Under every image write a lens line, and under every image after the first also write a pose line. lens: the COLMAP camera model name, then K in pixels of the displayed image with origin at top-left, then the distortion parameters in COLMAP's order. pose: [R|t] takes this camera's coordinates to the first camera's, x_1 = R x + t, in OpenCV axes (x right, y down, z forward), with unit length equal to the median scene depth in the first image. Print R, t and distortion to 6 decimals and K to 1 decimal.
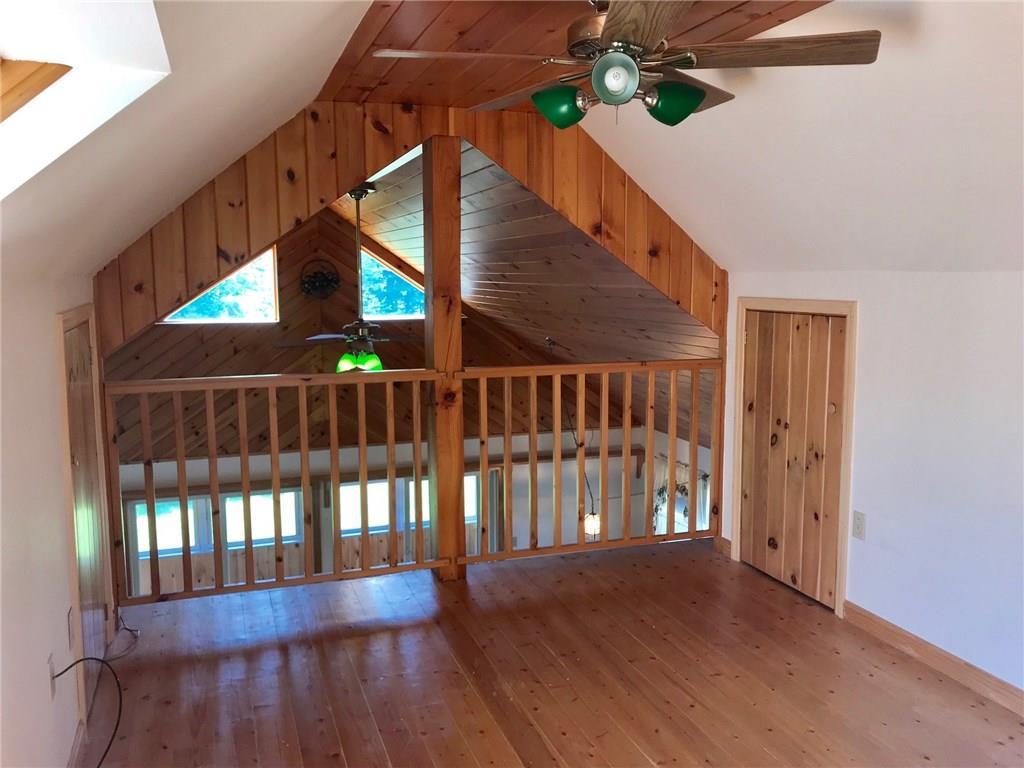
lens RADIAL K [[858.0, 0, 512.0], [0, 858.0, 384.0], [0, 0, 1]] dist [0.001583, -0.005944]
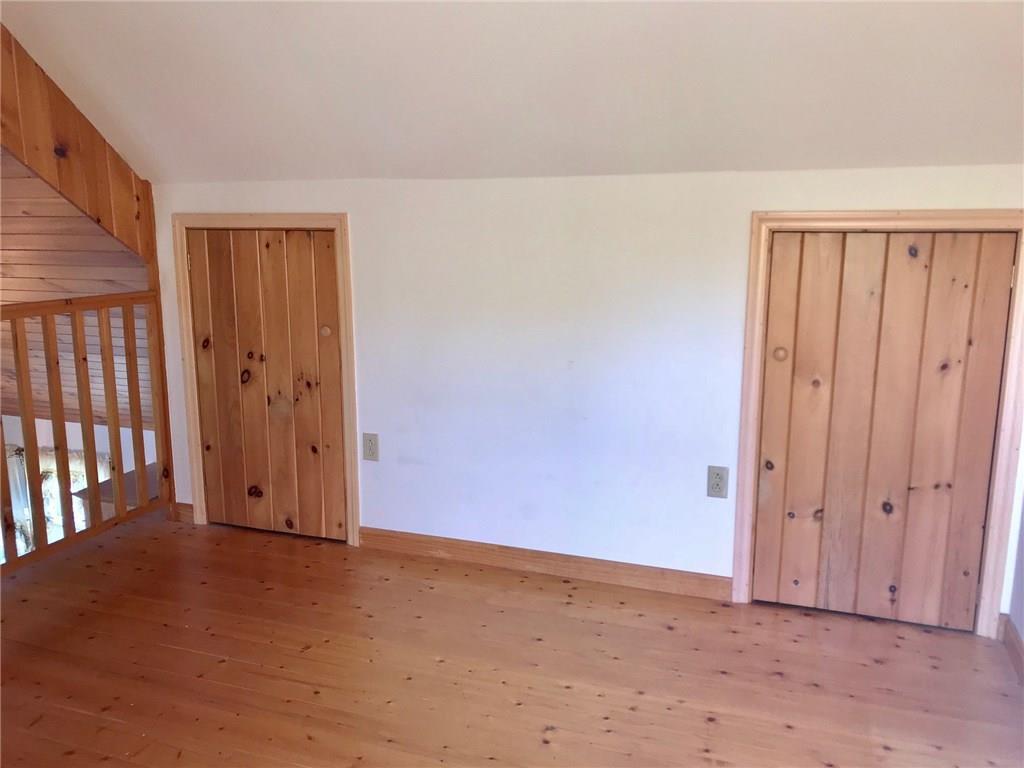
lens RADIAL K [[839.4, 0, 509.0], [0, 839.4, 380.2], [0, 0, 1]] dist [0.013289, 0.009822]
pose [[0.621605, -0.144293, 0.769927, -0.195159], [0.099387, 0.989472, 0.105198, 0.005068], [-0.777001, 0.011130, 0.629401, 0.250580]]
